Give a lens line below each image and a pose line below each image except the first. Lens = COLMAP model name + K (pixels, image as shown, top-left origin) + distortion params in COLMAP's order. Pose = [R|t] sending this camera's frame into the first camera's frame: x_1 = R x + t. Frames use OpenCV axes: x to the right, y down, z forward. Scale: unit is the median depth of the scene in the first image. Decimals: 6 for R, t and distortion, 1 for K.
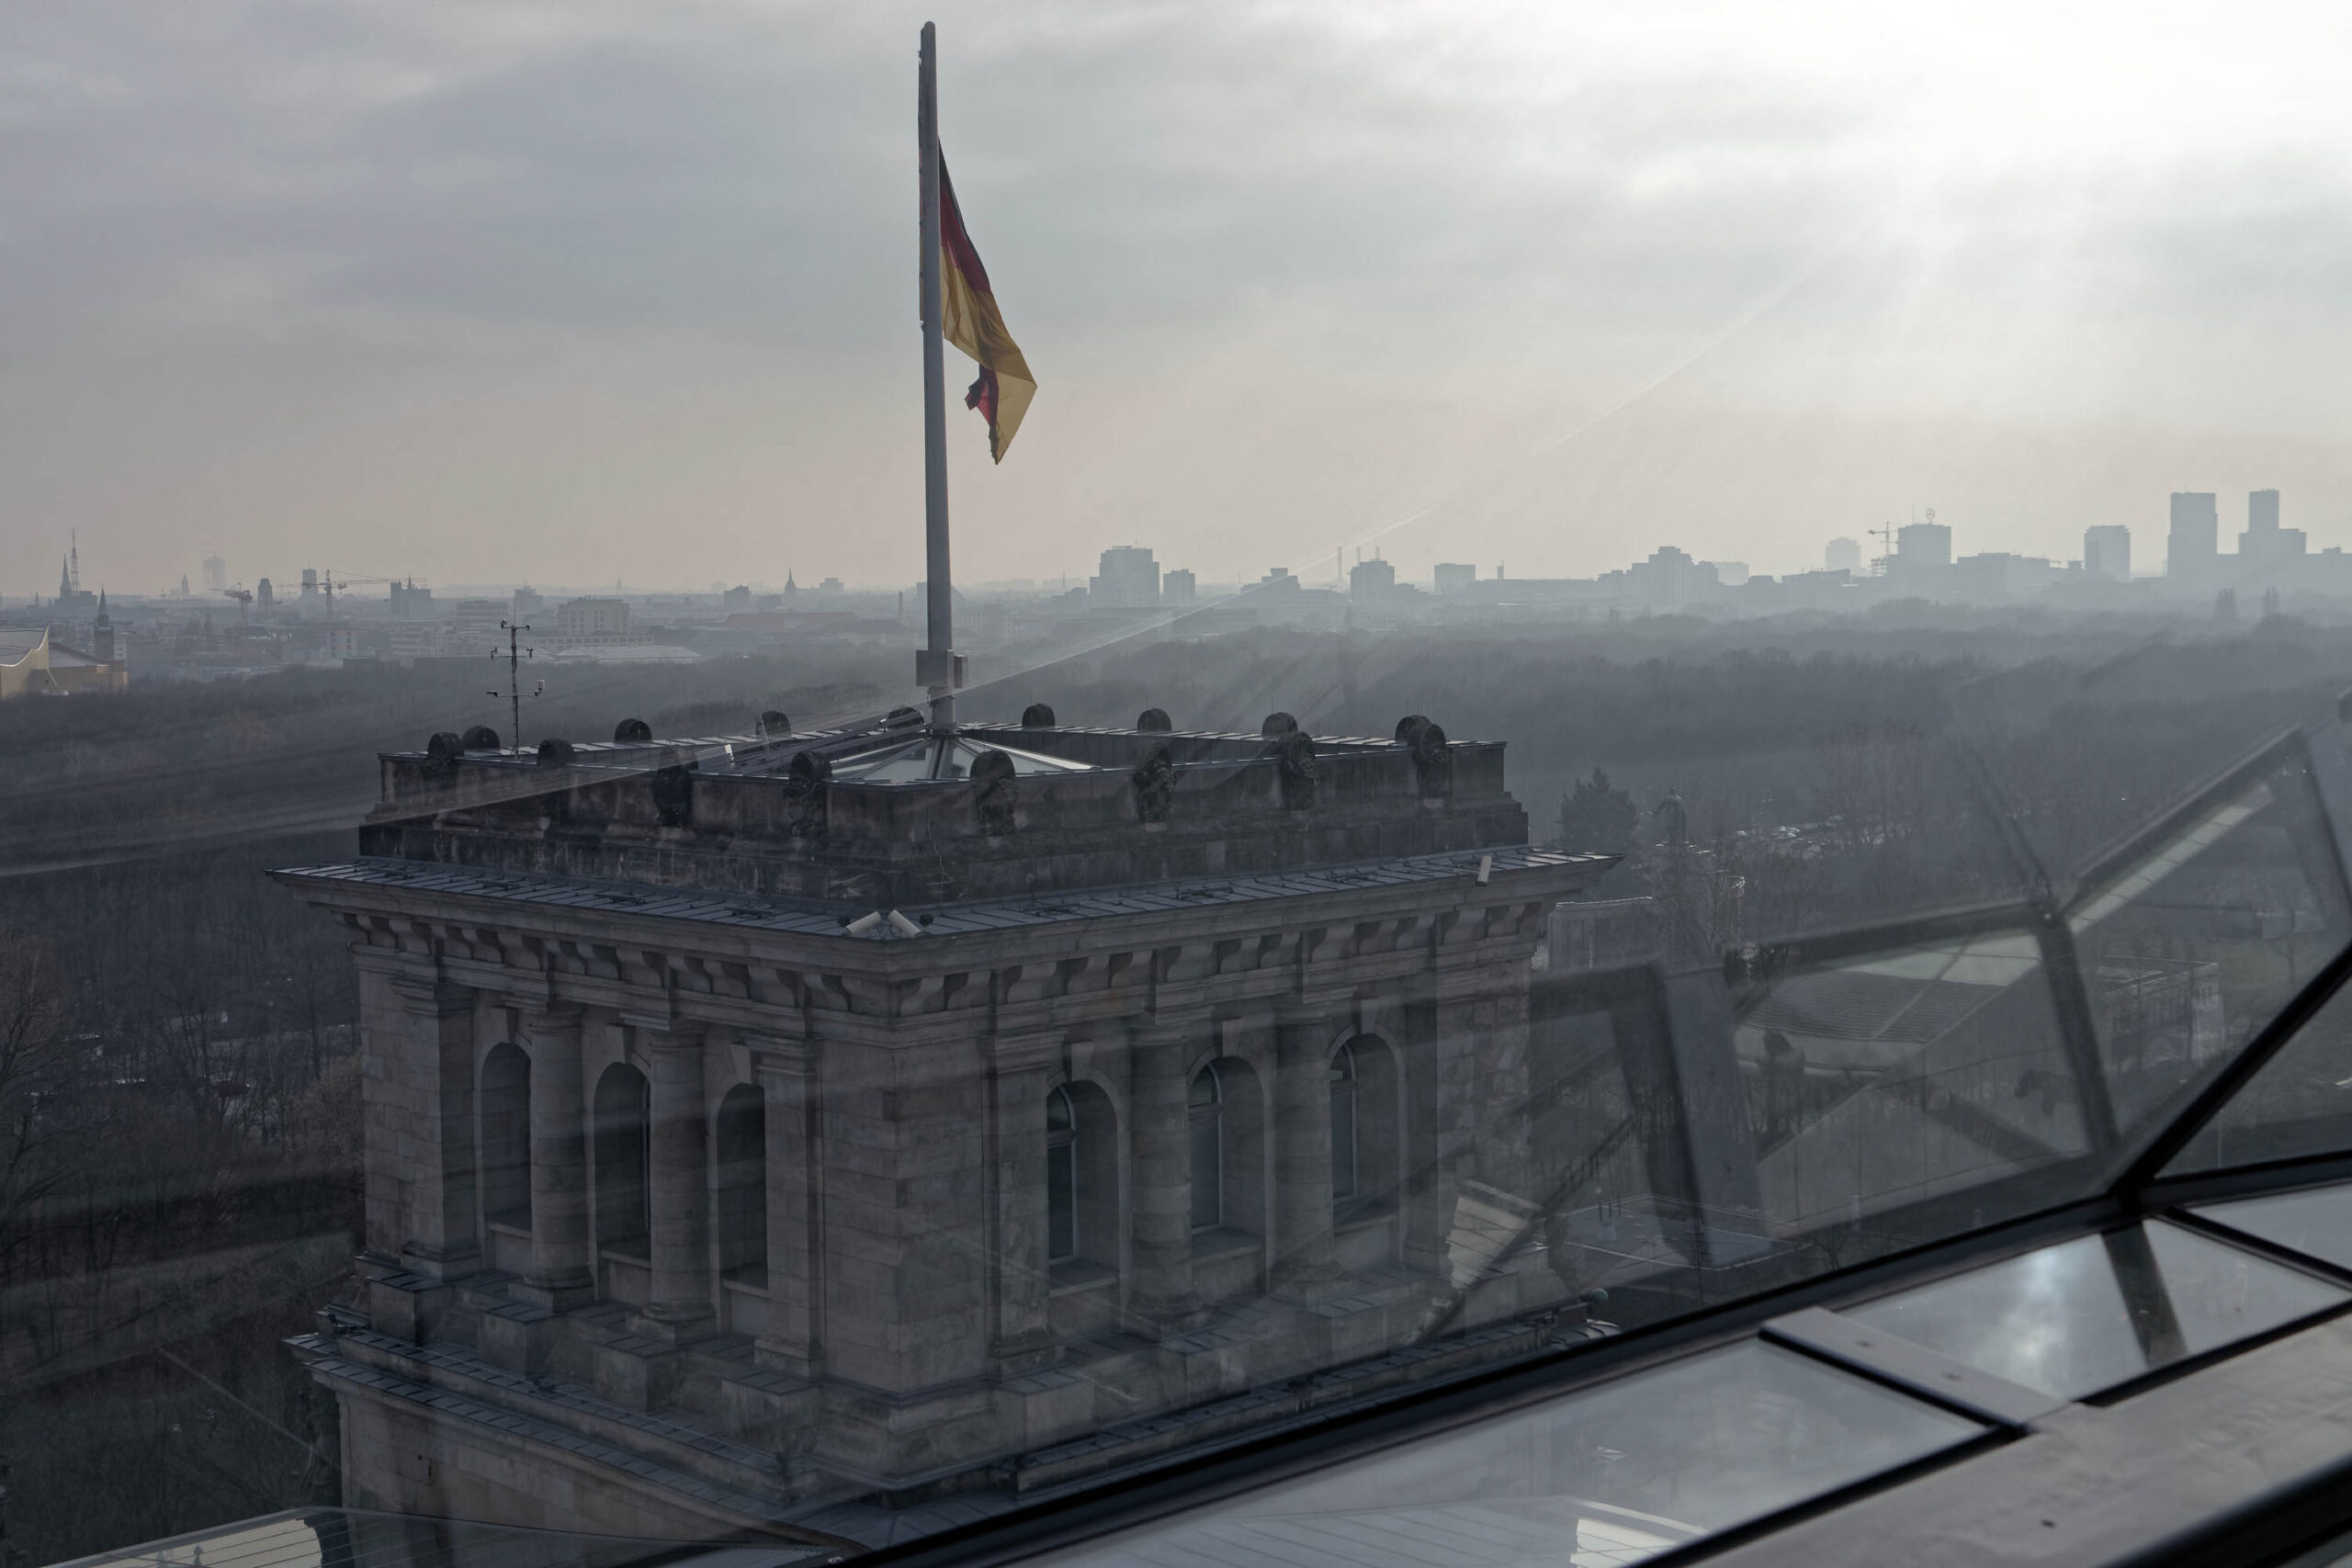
lens RADIAL K [[3191.5, 0, 1180.3], [0, 3191.5, 782.7], [0, 0, 1]] dist [0.015362, 0.000000]
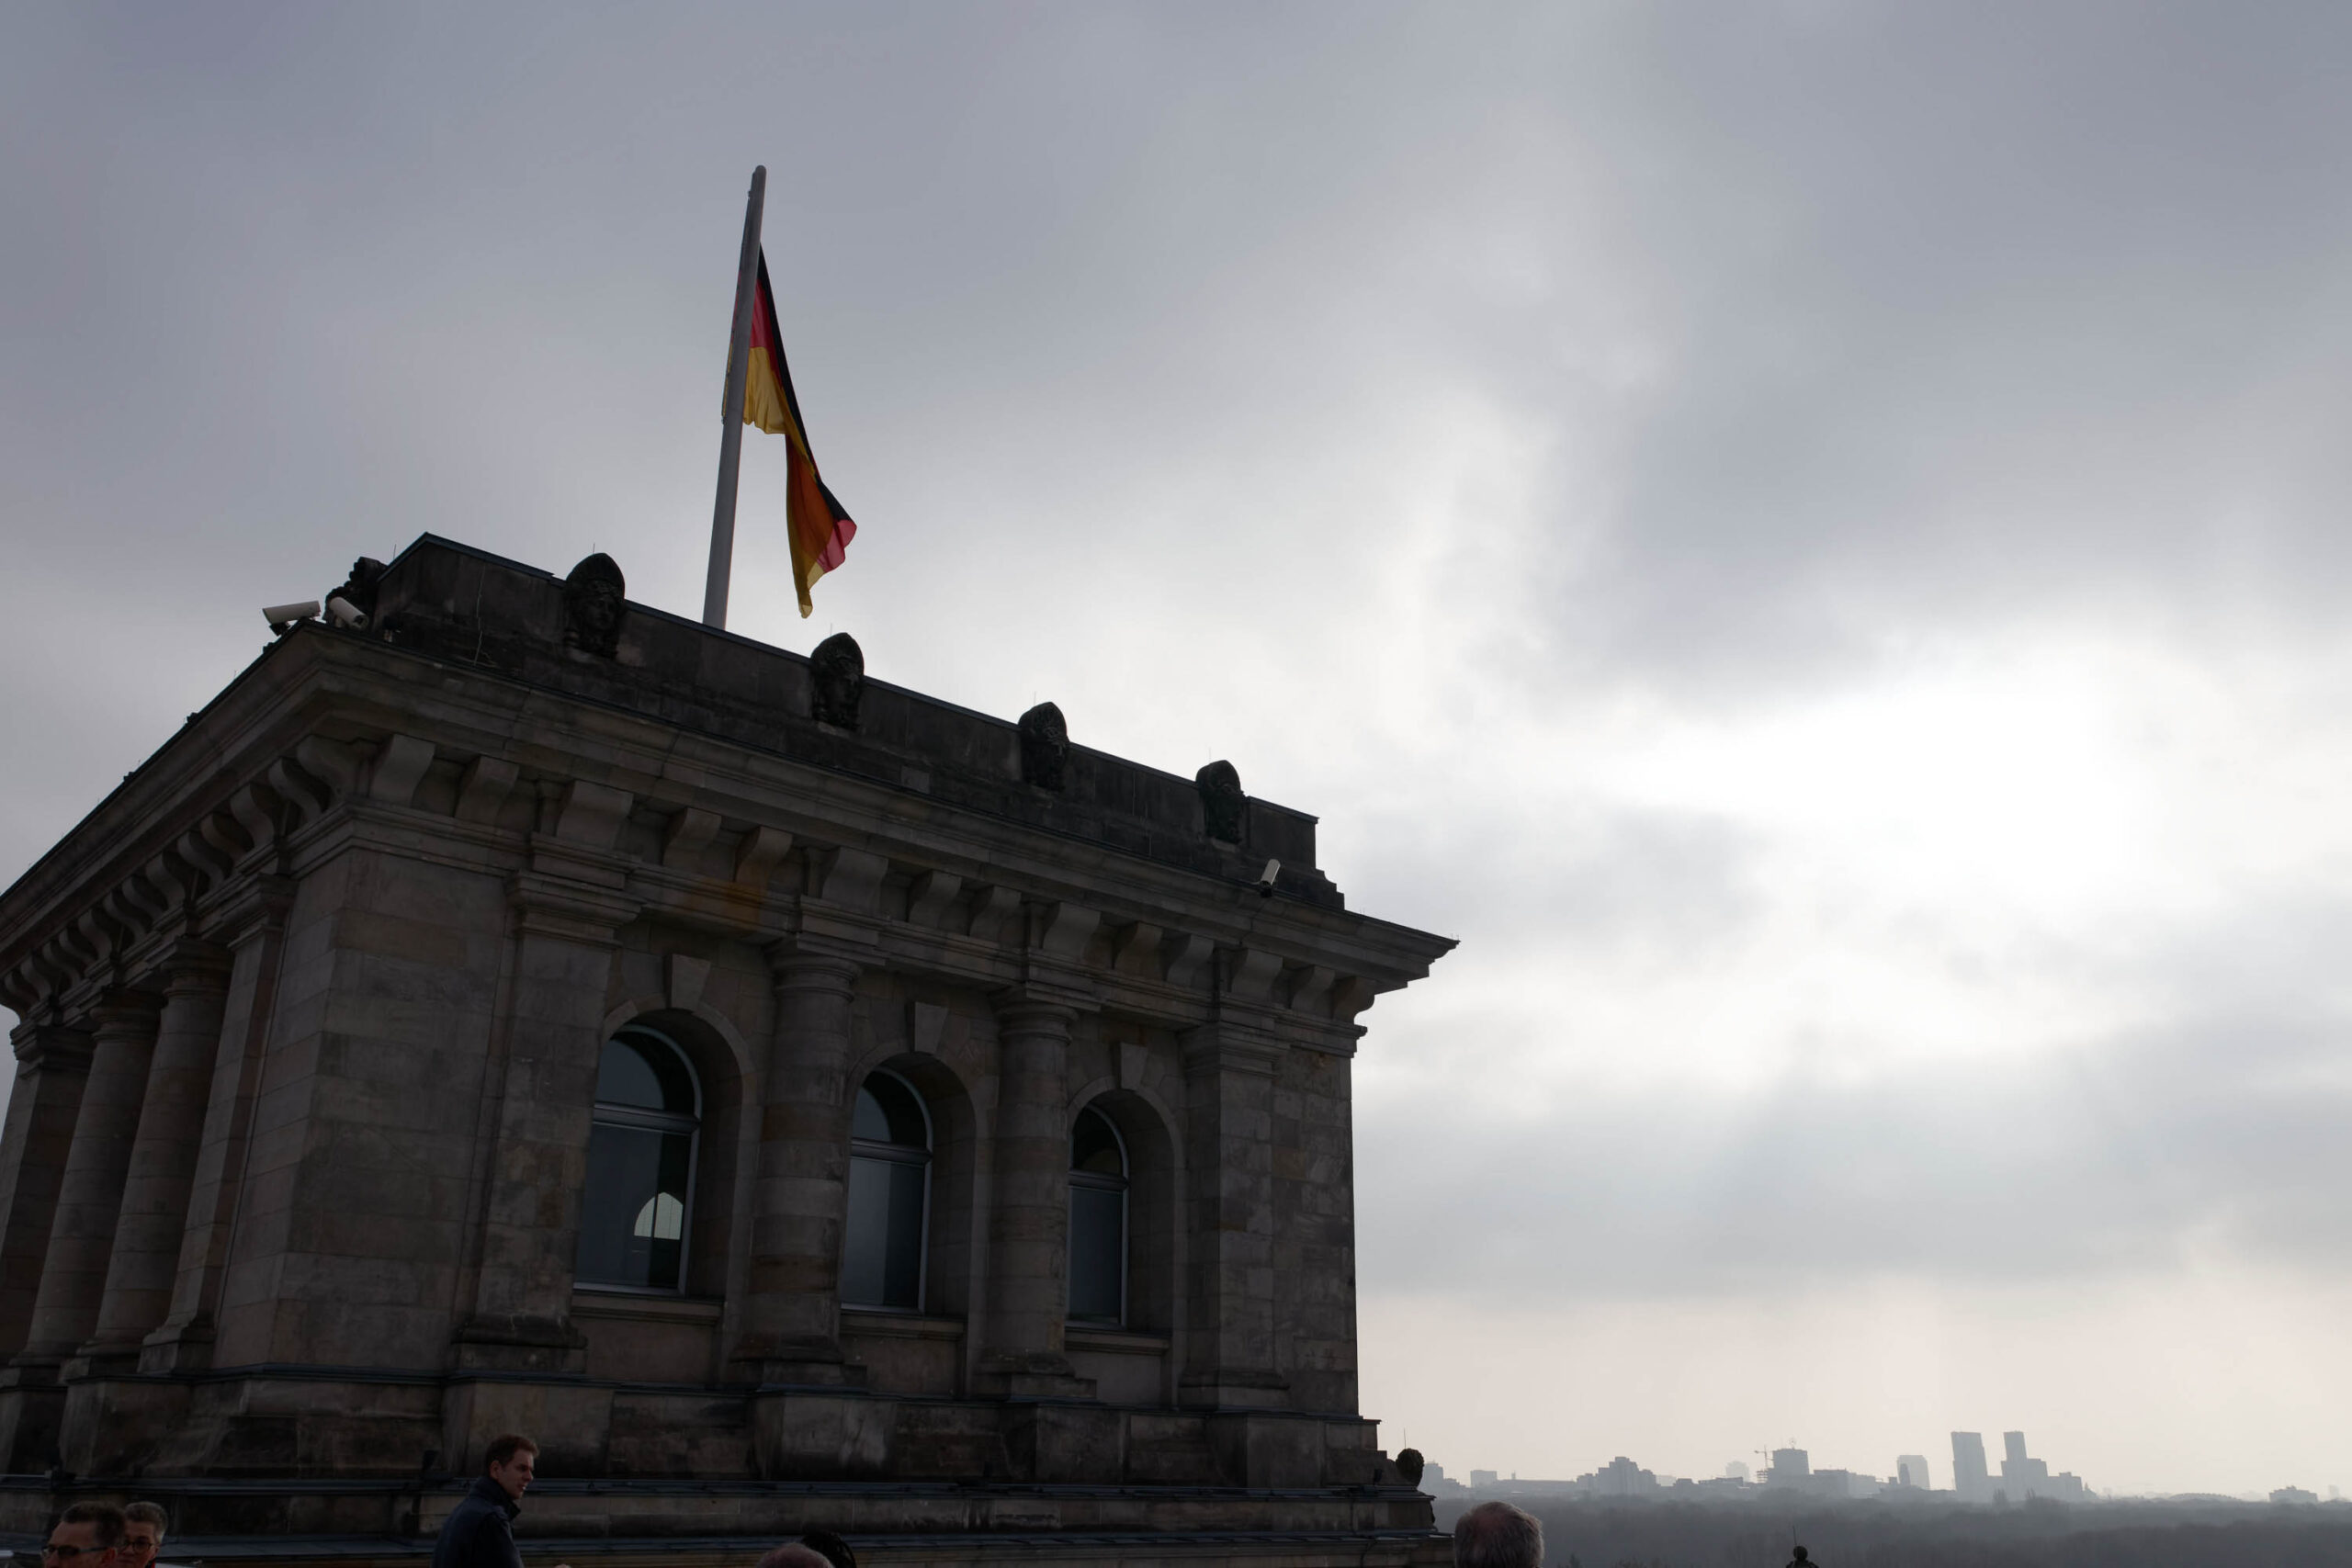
lens RADIAL K [[1901.6, 0, 1171.1], [0, 1901.6, 794.7], [0, 0, 1]] dist [-0.002287, 0.017518]
pose [[0.997323, -0.001437, -0.073105, 0.118103], [-0.028006, 0.916054, -0.400075, 0.229471], [0.067543, 0.401052, 0.913562, 0.605966]]
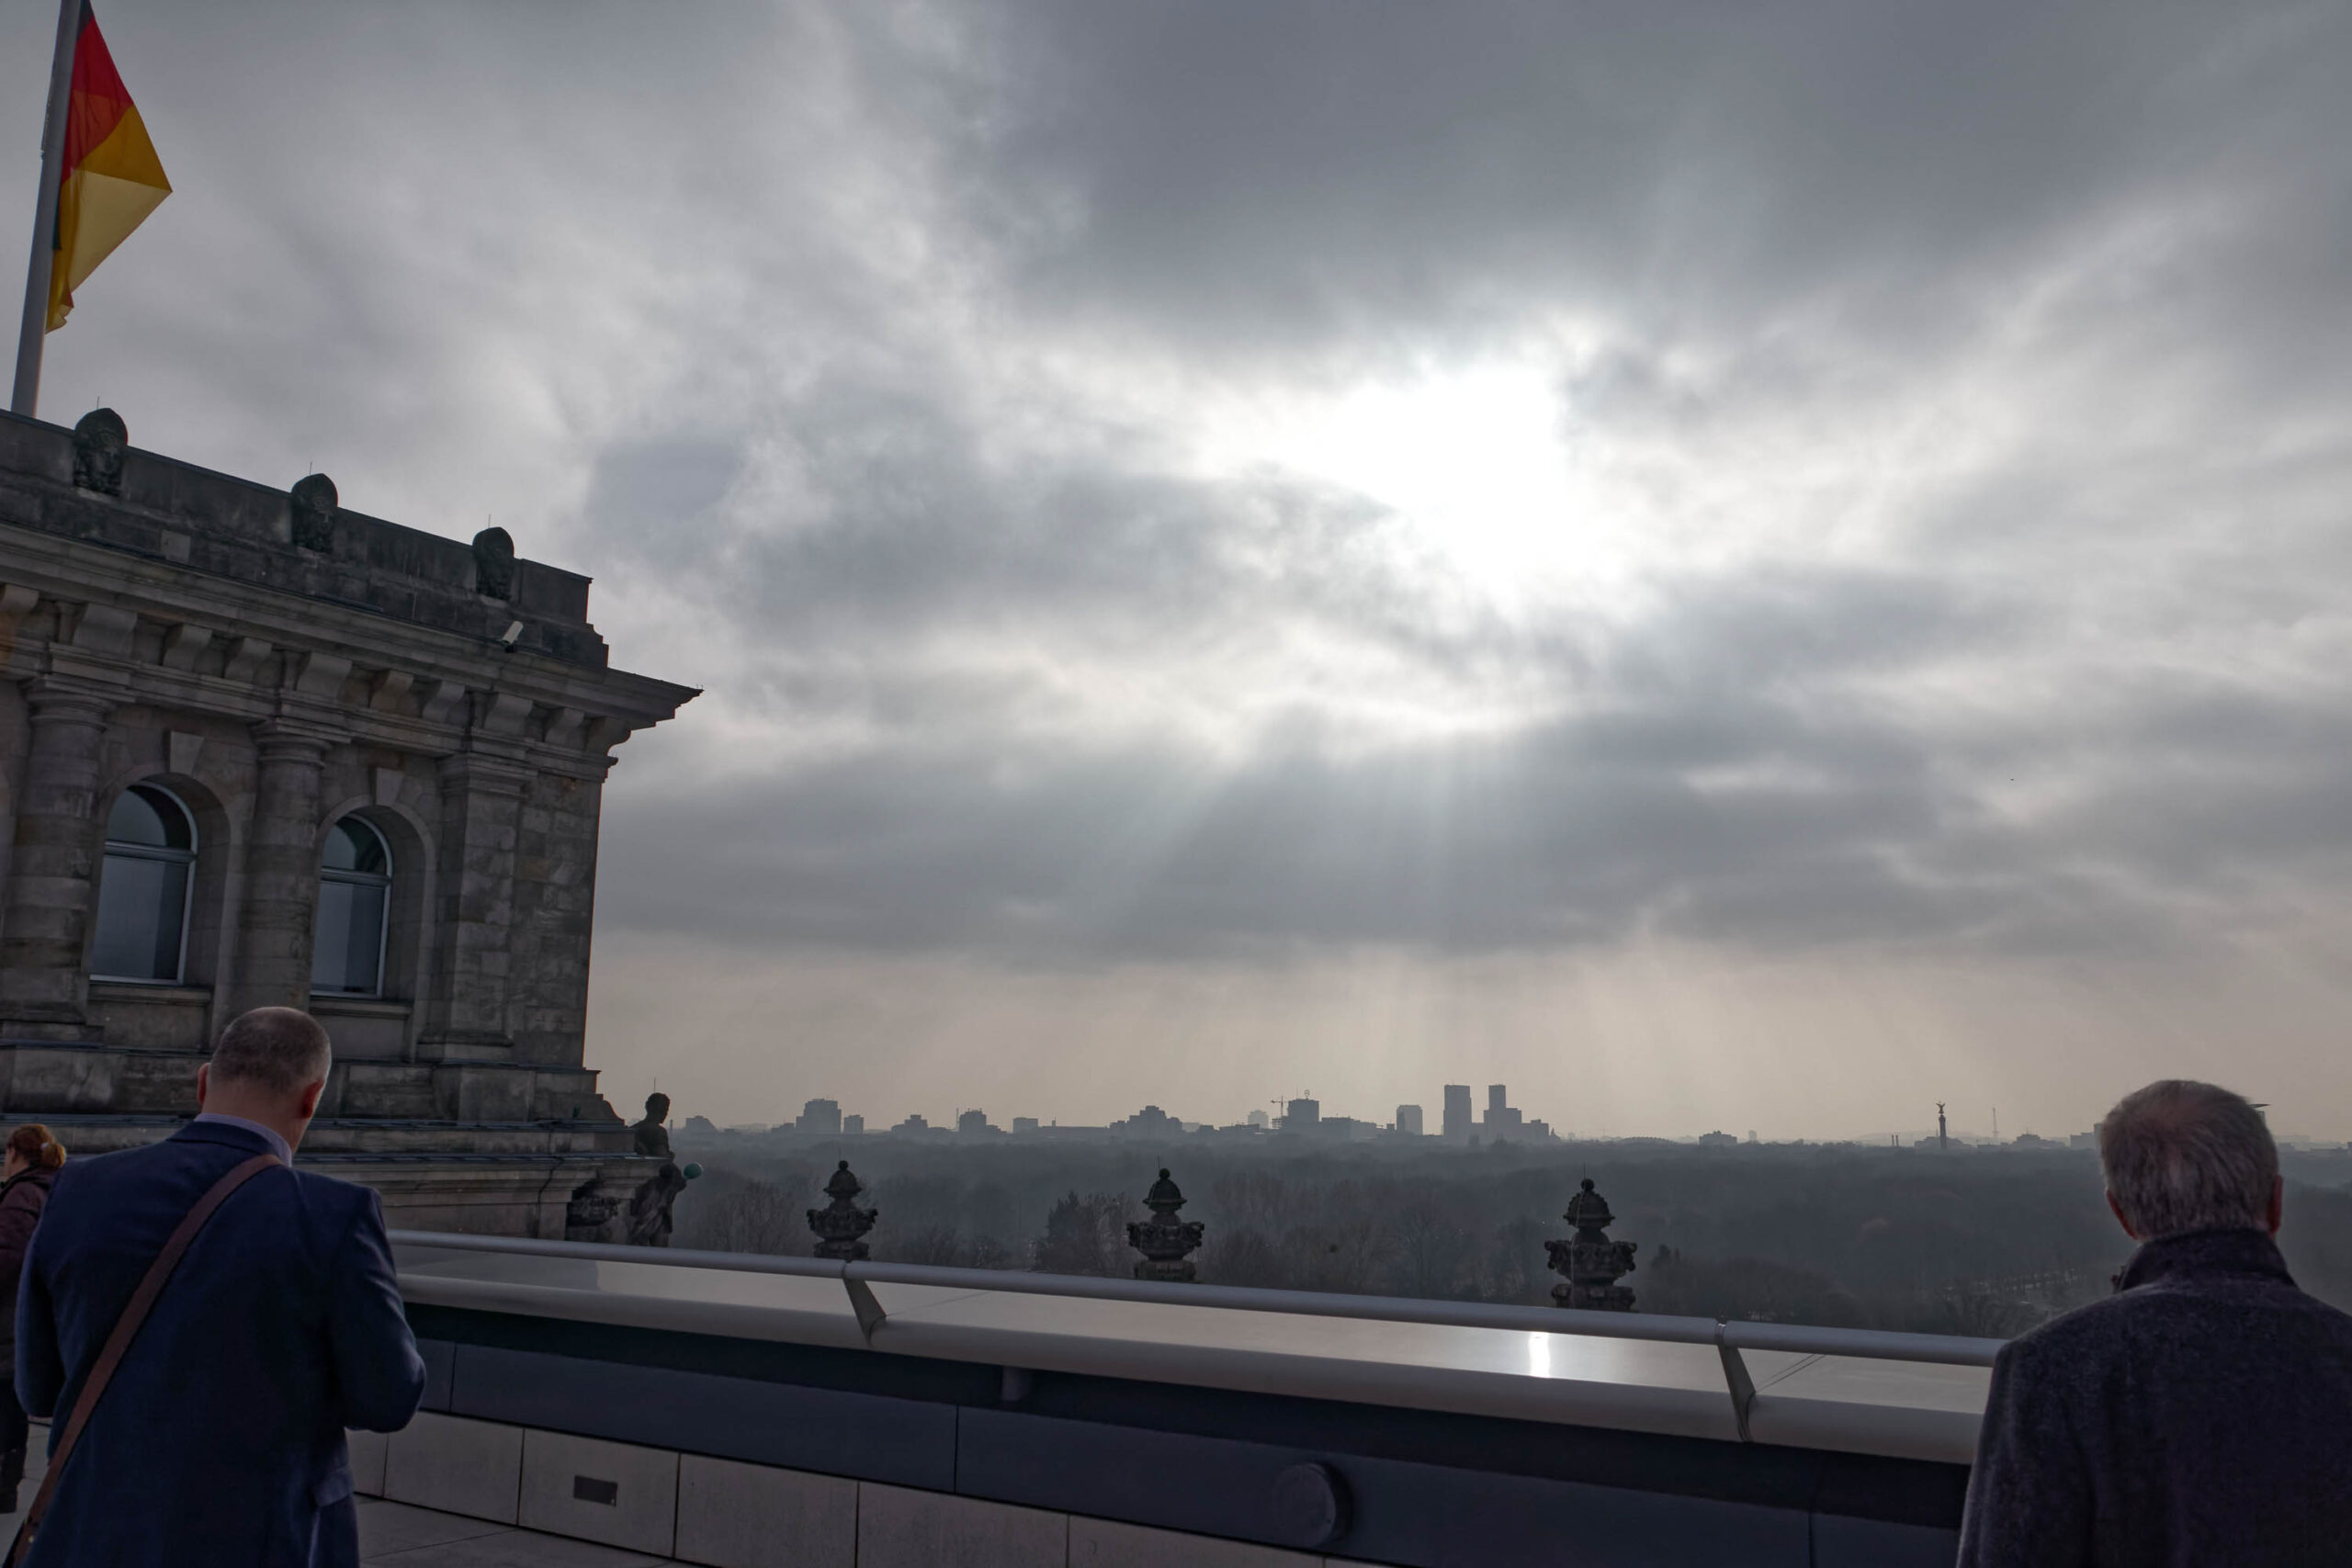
lens RADIAL K [[1901.6, 0, 1165.3], [0, 1901.6, 780.3], [0, 0, 1]] dist [-0.002287, 0.017518]
pose [[0.987919, 0.050888, 0.146377, 0.236101], [-0.013149, 0.968667, -0.248014, 0.240132], [-0.154411, 0.243093, 0.957634, 0.463432]]
